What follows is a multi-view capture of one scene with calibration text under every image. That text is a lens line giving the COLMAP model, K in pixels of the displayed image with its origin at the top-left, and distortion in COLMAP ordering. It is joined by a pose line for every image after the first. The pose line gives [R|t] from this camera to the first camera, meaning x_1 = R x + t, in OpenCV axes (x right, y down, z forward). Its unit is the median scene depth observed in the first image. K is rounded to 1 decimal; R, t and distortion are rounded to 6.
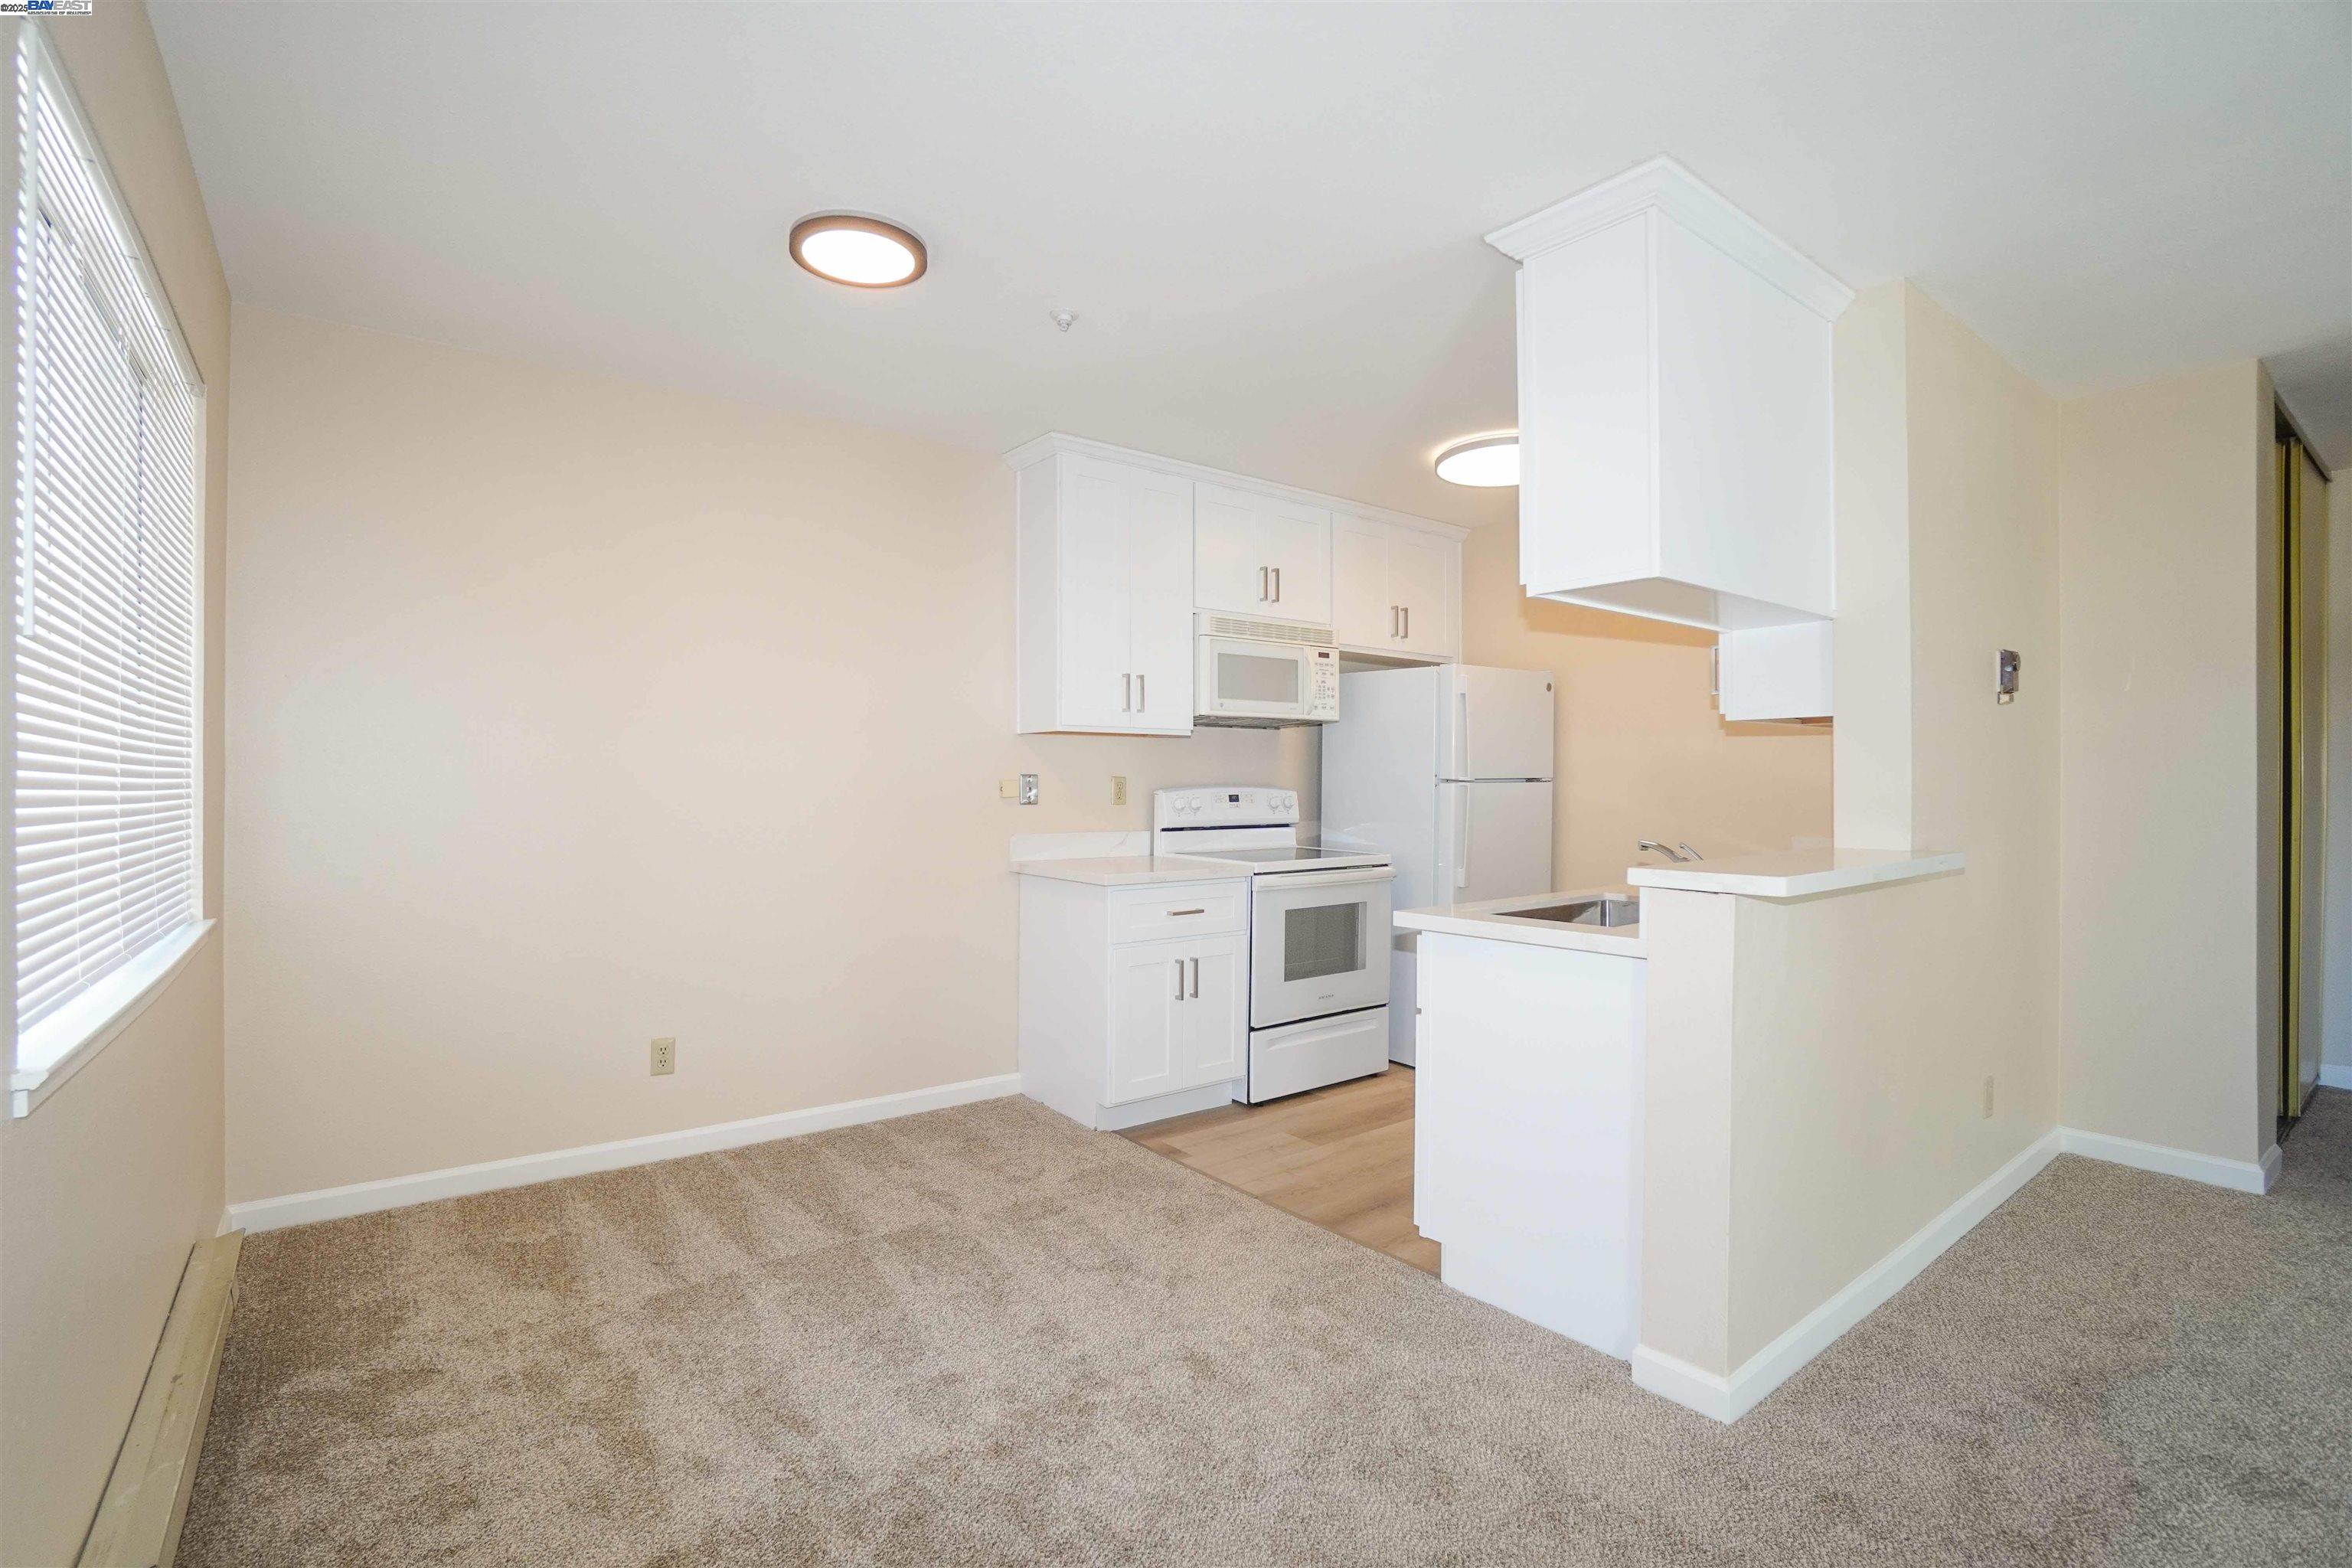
lens RADIAL K [[1091.3, 0, 1217.1], [0, 1091.3, 783.6], [0, 0, 1]] dist [-0.037602, 0.005804]
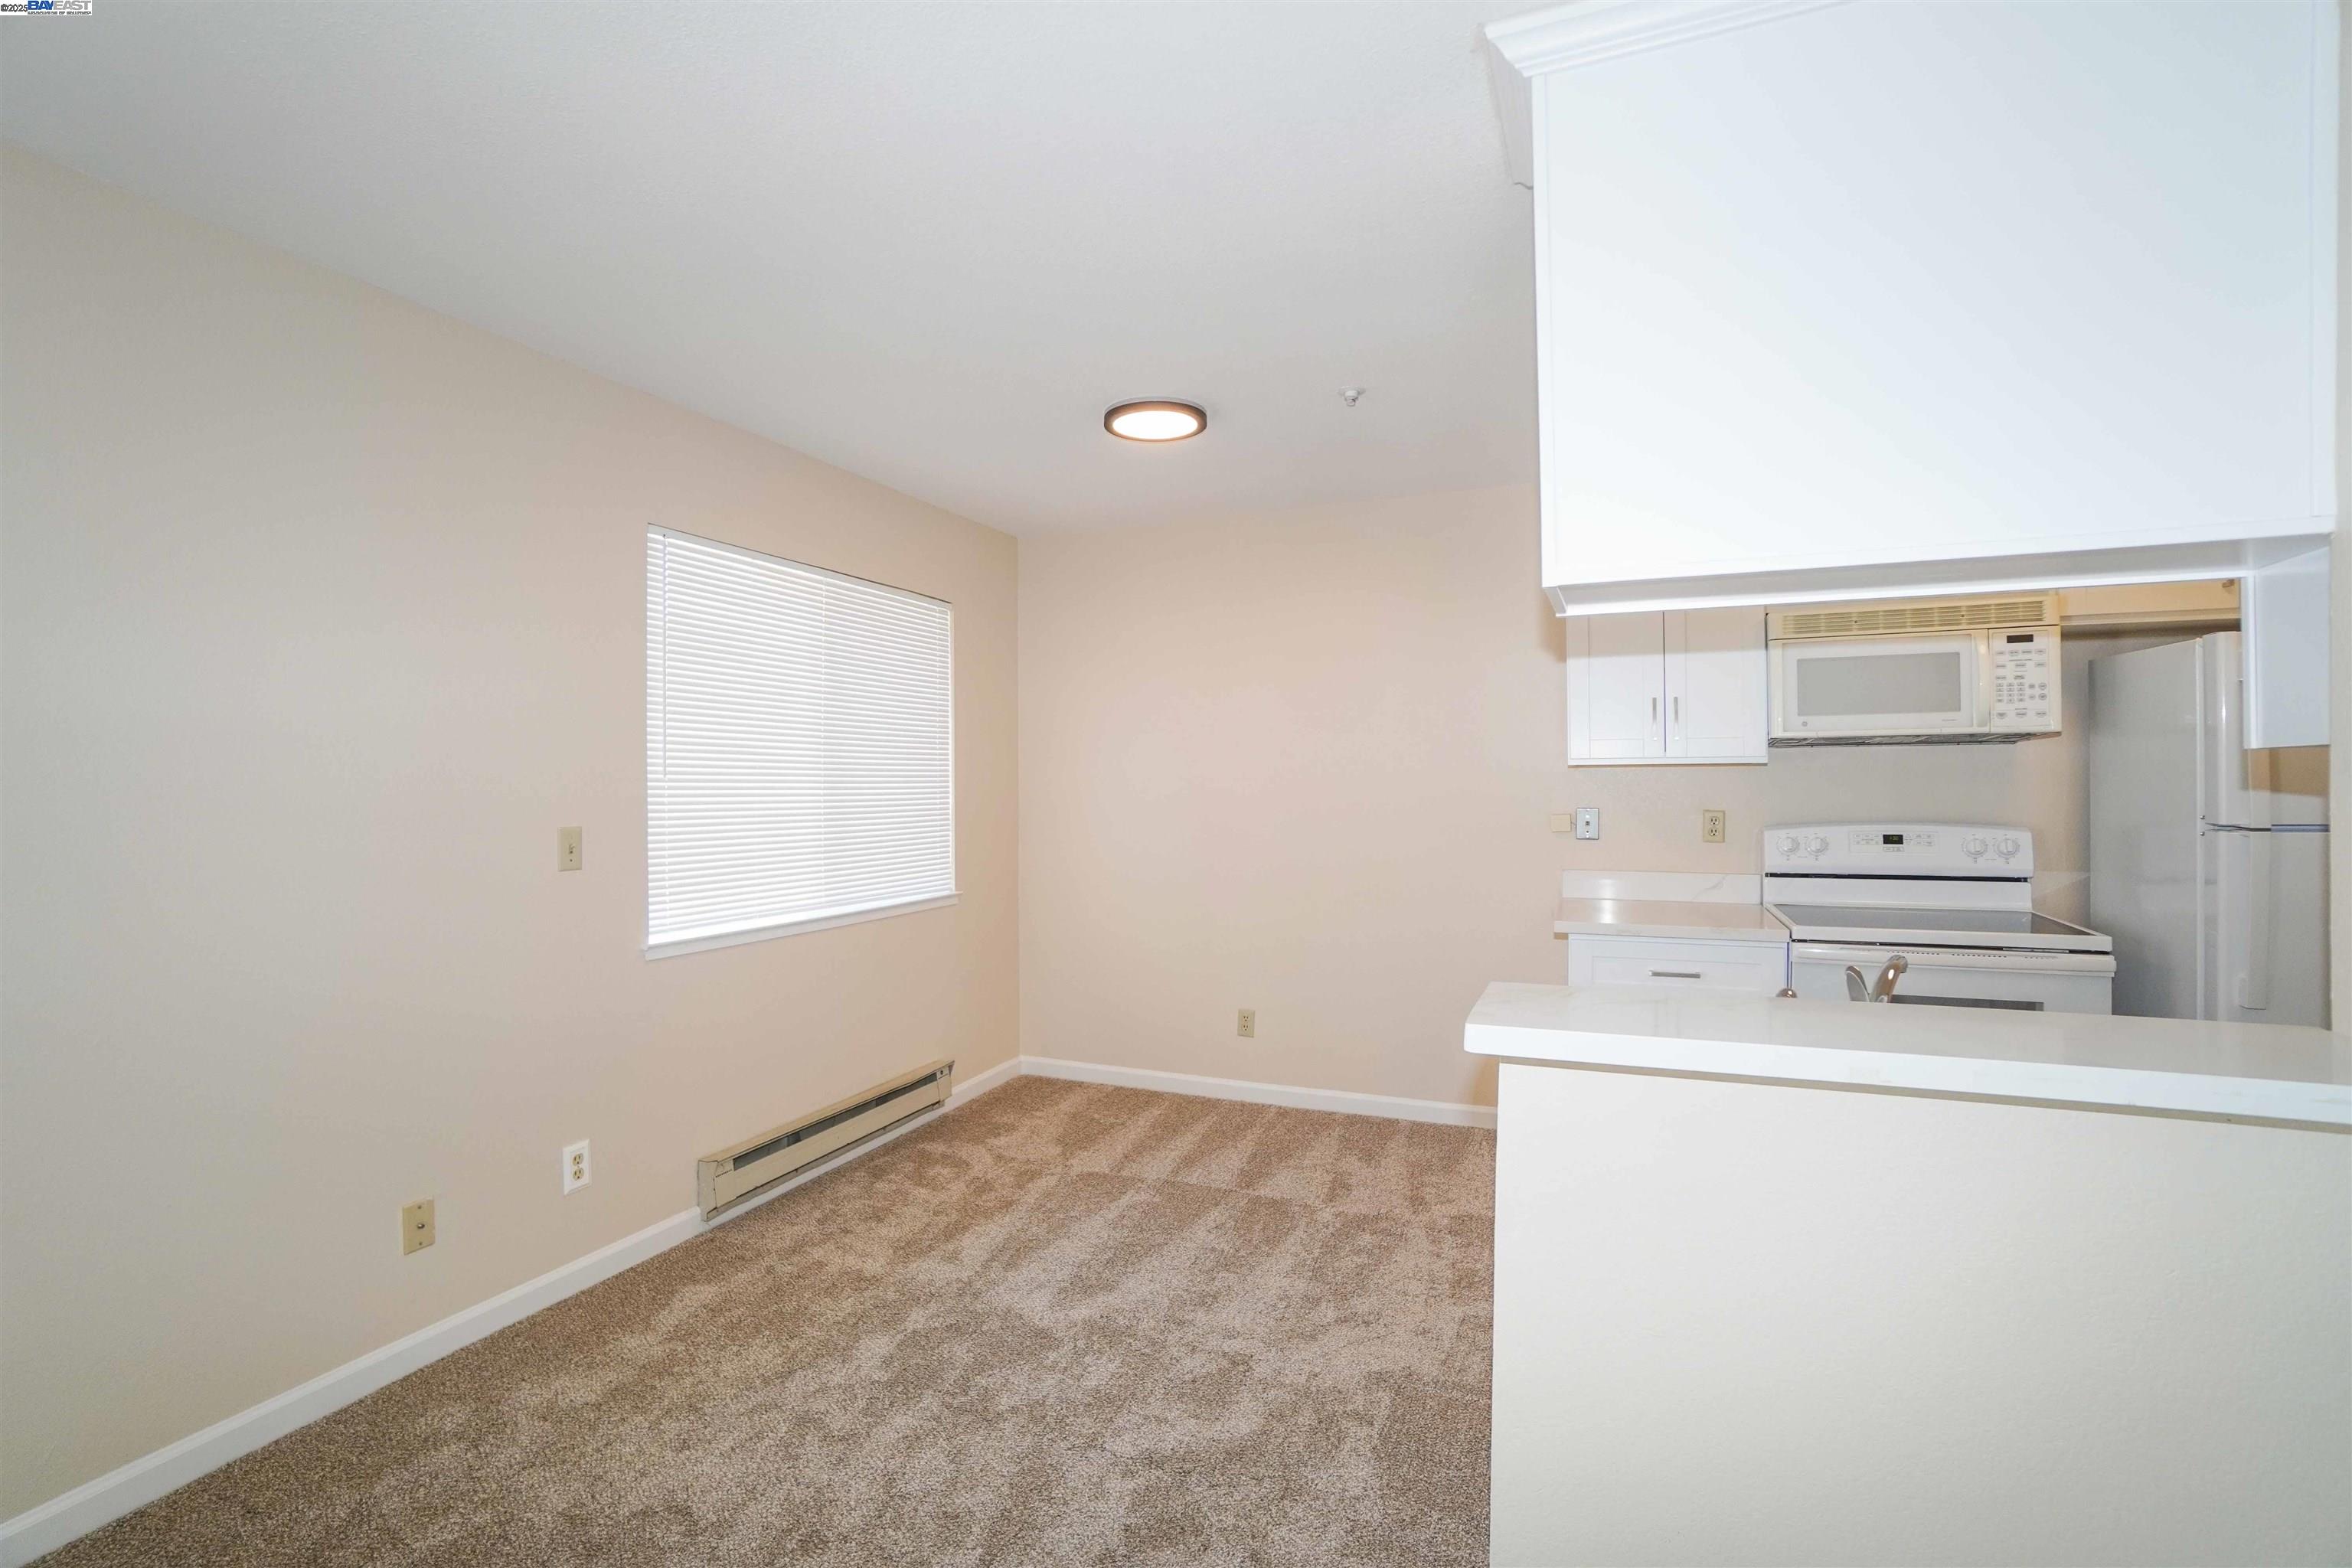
lens RADIAL K [[1091.3, 0, 1146.1], [0, 1091.3, 789.2], [0, 0, 1]] dist [-0.037602, 0.005804]
pose [[0.471946, 0.003735, -0.881619, 0.493505], [0.006983, 0.999944, 0.007975, -0.035929], [0.881600, -0.009920, 0.471894, 0.218974]]
